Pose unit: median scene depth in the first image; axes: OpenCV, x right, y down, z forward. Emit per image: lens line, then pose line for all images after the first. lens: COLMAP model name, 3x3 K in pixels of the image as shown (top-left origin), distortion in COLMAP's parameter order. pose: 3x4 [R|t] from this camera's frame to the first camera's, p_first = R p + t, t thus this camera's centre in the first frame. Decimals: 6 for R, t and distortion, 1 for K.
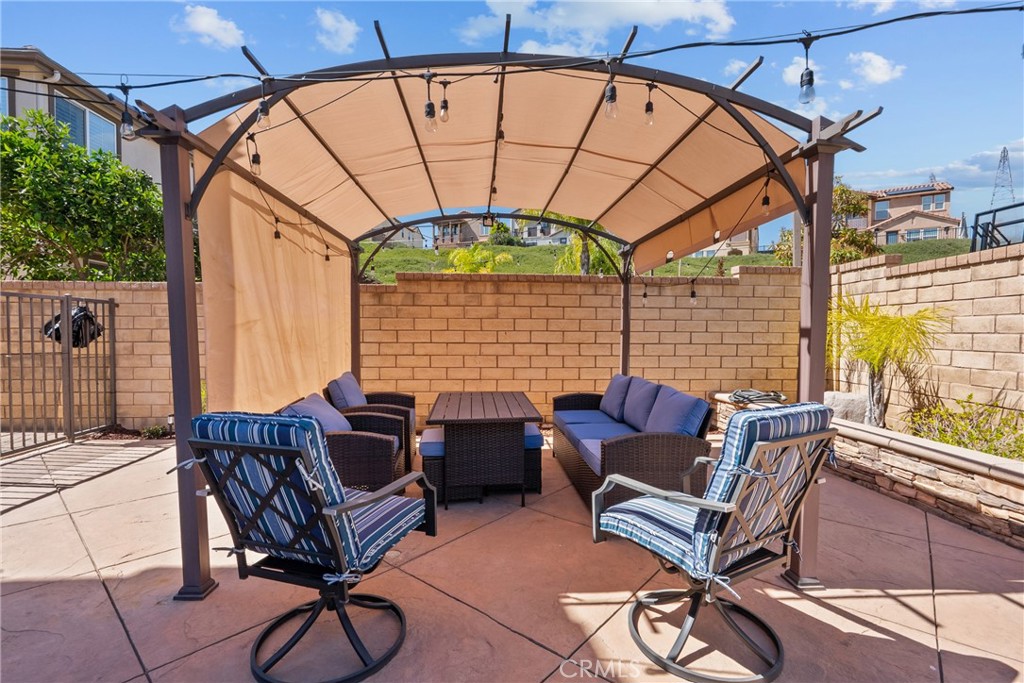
lens RADIAL K [[465.8, 0, 508.2], [0, 465.8, 342.1], [0, 0, 1]] dist [-0.011243, 0.007755]
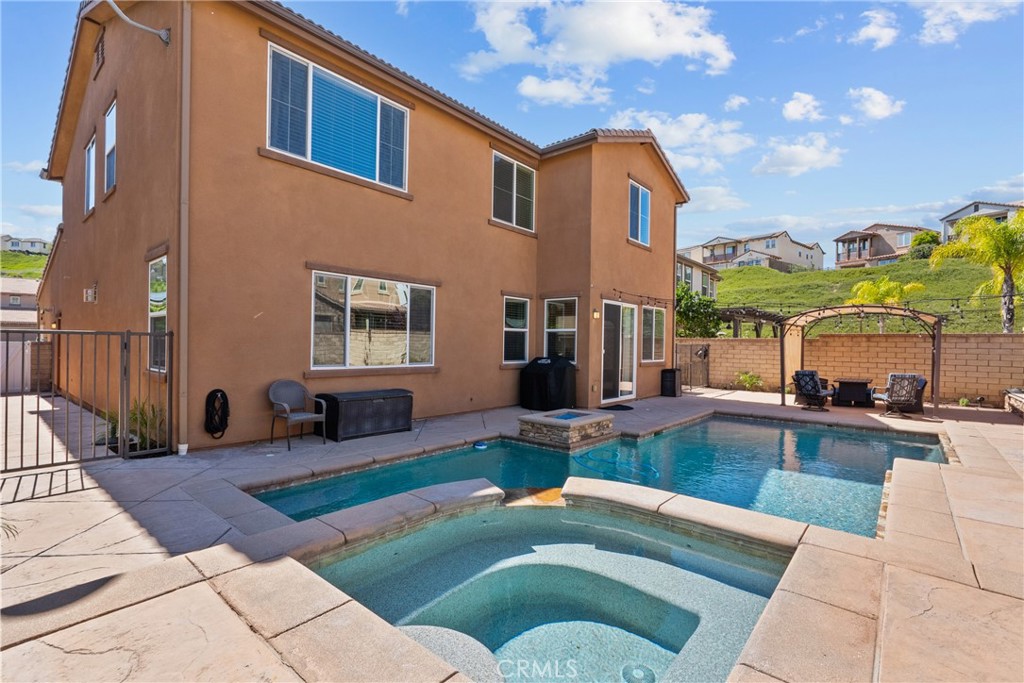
lens RADIAL K [[465.8, 0, 508.2], [0, 465.8, 342.1], [0, 0, 1]] dist [-0.011243, 0.007755]
pose [[0.715516, 0.002931, -0.698590, 0.315030], [-0.025979, 0.999411, -0.022416, -0.000961], [0.698113, 0.034188, 0.715171, -1.975816]]
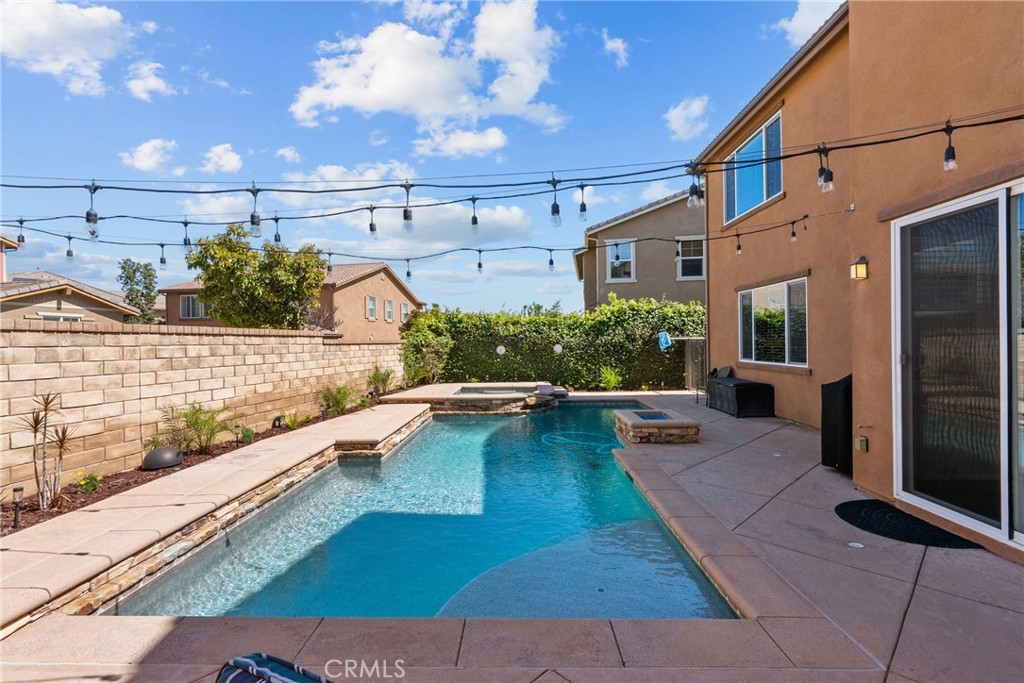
lens RADIAL K [[465.8, 0, 508.2], [0, 465.8, 342.1], [0, 0, 1]] dist [-0.011243, 0.007755]
pose [[-0.995537, 0.006686, 0.094139, -0.206003], [0.008803, 0.999717, 0.022093, -0.061537], [-0.093965, 0.022823, -0.995314, 0.386717]]
